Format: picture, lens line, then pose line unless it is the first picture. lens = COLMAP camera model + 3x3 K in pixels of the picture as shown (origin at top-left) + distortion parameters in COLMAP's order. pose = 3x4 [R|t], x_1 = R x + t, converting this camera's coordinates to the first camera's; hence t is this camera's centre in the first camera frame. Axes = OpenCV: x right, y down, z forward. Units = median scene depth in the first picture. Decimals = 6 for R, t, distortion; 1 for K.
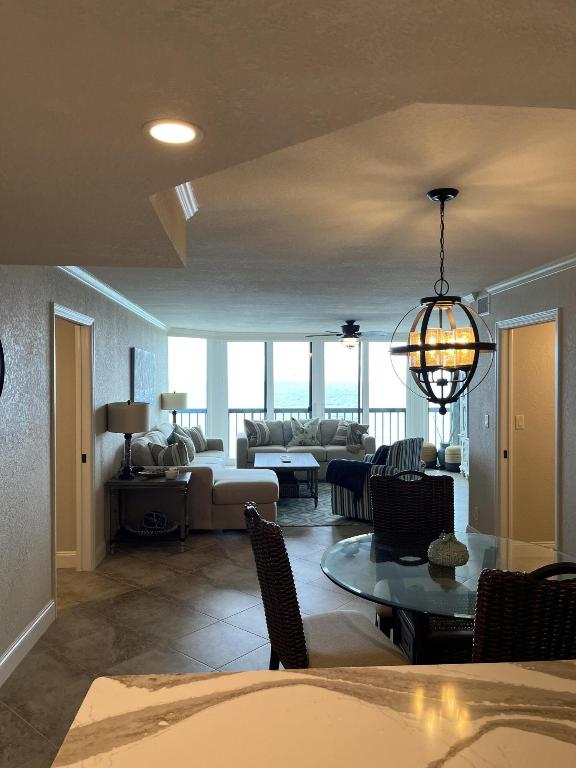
lens RADIAL K [[580.9, 0, 286.7], [0, 580.9, 389.7], [0, 0, 1]] dist [0.071213, -0.103164]
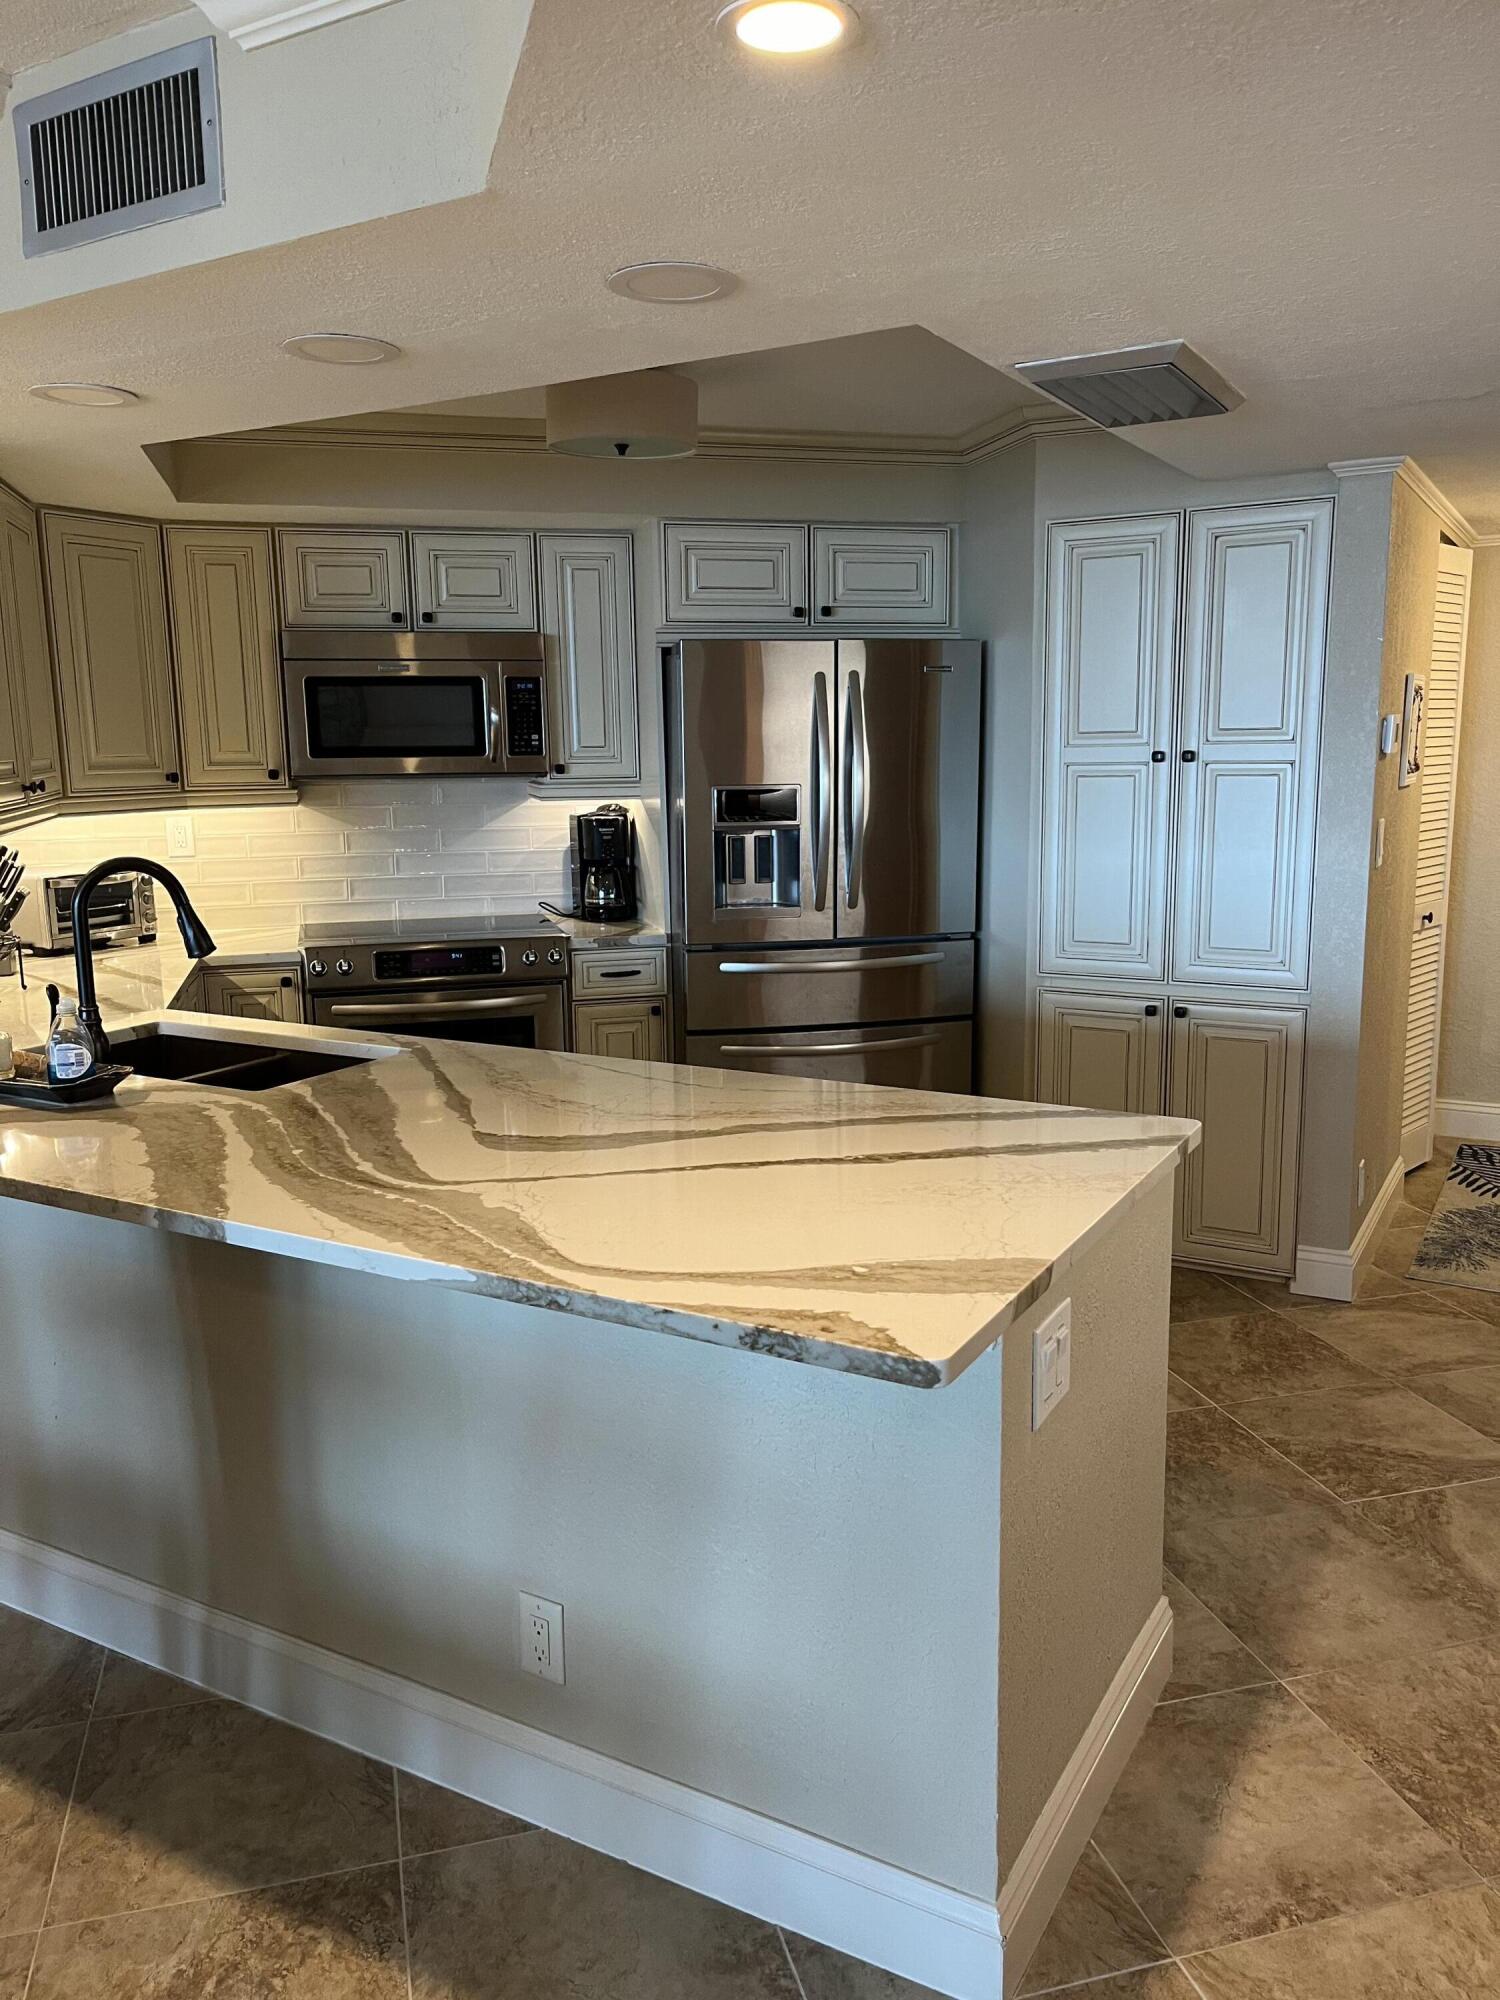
lens RADIAL K [[1512.8, 0, 746.7], [0, 1512.8, 1014.8], [0, 0, 1]] dist [0.071213, -0.103164]
pose [[-0.829355, -0.086353, 0.552008, -0.164008], [0.026758, 0.980712, 0.193619, 0.007822], [-0.558080, 0.175350, -0.811048, 0.399717]]
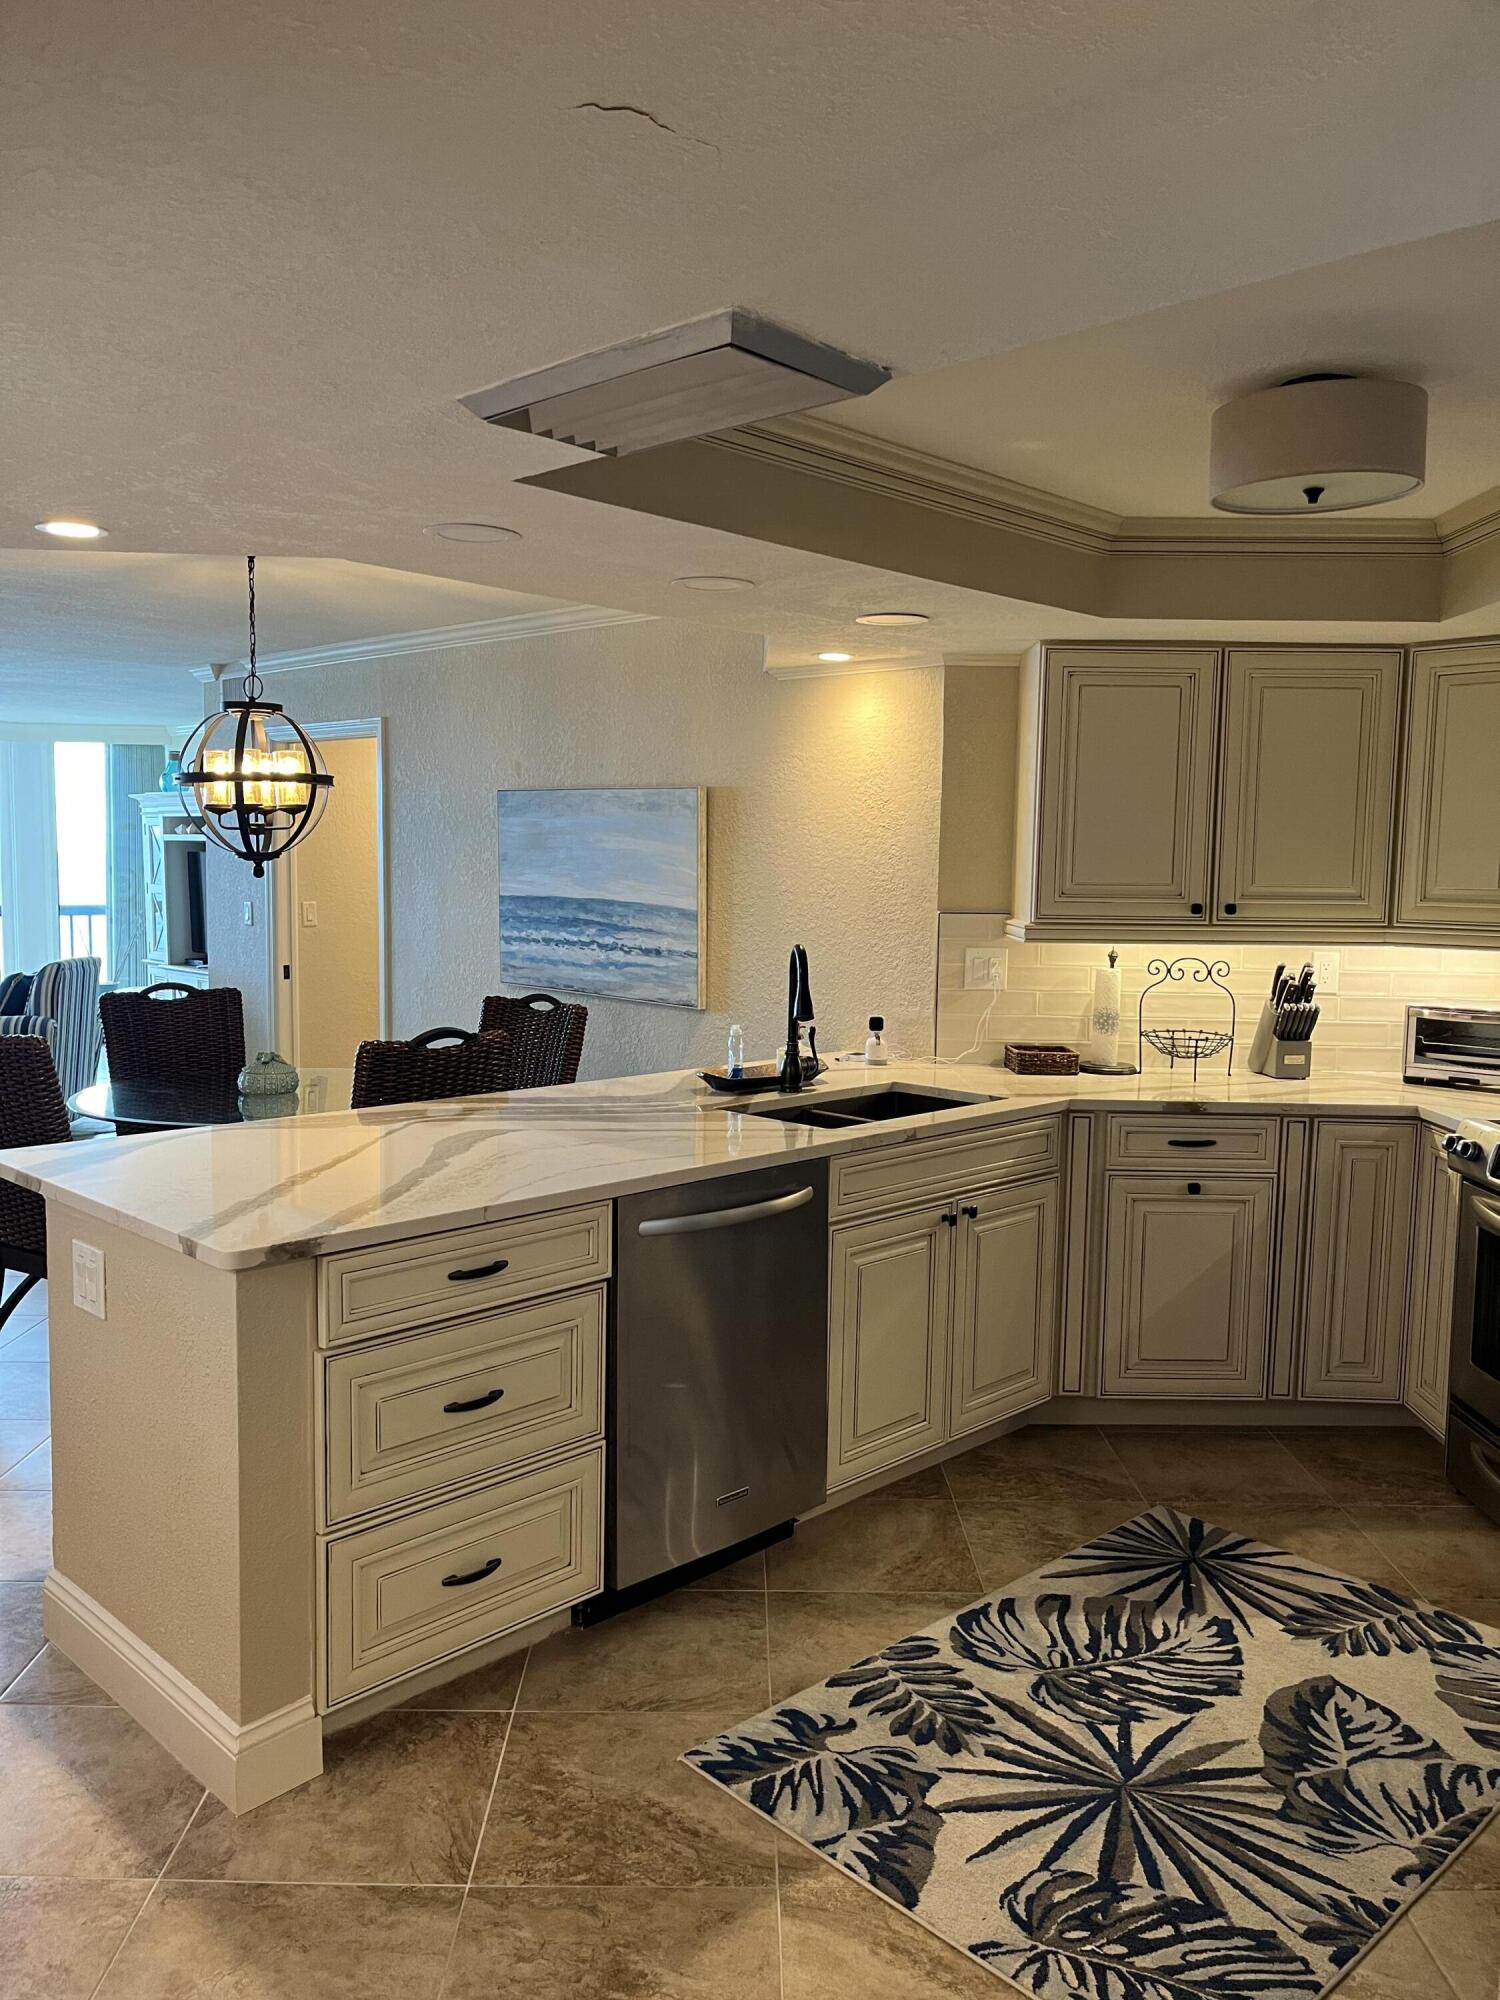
lens RADIAL K [[1519.7, 0, 742.7], [0, 1519.7, 1003.0], [0, 0, 1]] dist [0.067982, -0.096869]
pose [[0.755443, -0.046769, 0.653544, -0.198087], [-0.007452, 0.996771, 0.079944, 0.017374], [-0.655173, -0.065263, 0.752655, -0.297367]]
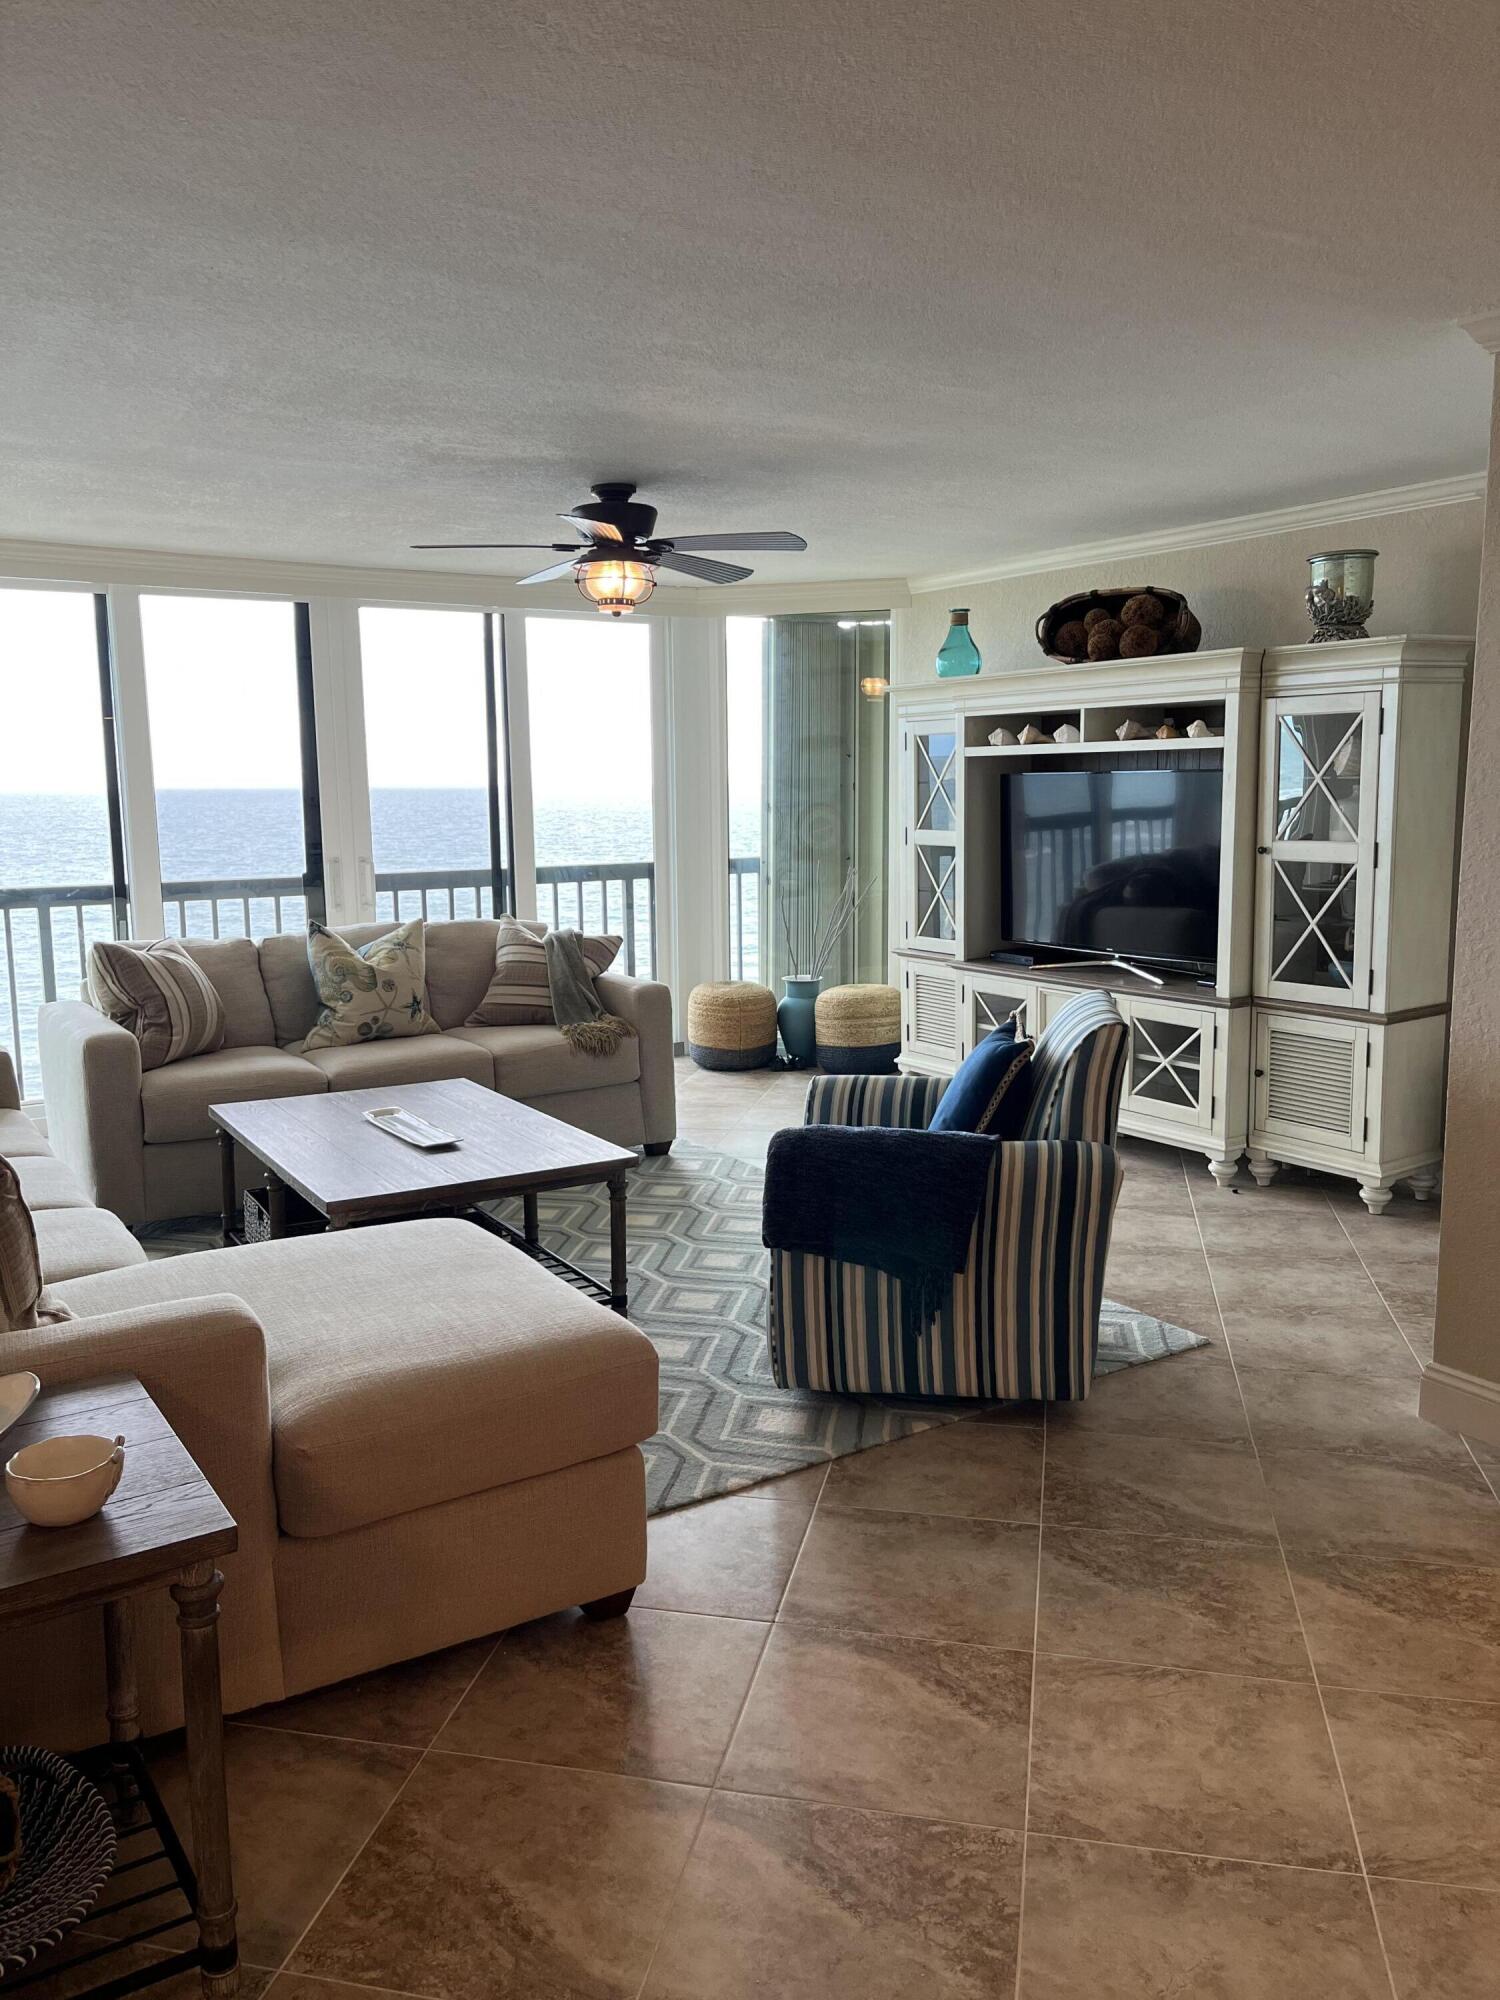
lens RADIAL K [[1519.7, 0, 742.7], [0, 1519.7, 1003.0], [0, 0, 1]] dist [0.067982, -0.096869]
pose [[0.879991, -0.080547, 0.468111, -0.183294], [0.021009, 0.991153, 0.131053, 0.005845], [-0.474525, -0.105491, 0.873898, 0.564046]]
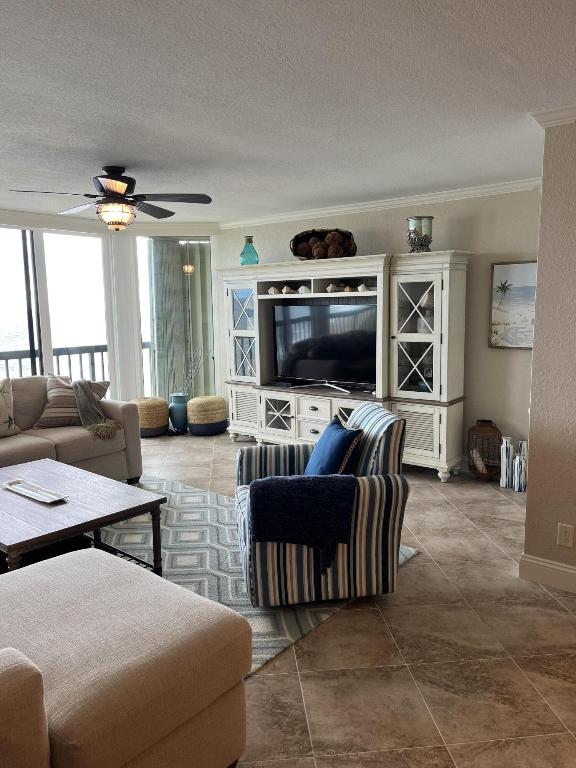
lens RADIAL K [[580.9, 0, 286.7], [0, 580.9, 389.7], [0, 0, 1]] dist [0.071213, -0.103164]
pose [[0.690865, -0.115062, 0.713769, -0.198399], [0.027249, 0.990697, 0.133328, 0.000166], [-0.722470, -0.072662, 0.687573, 0.726153]]
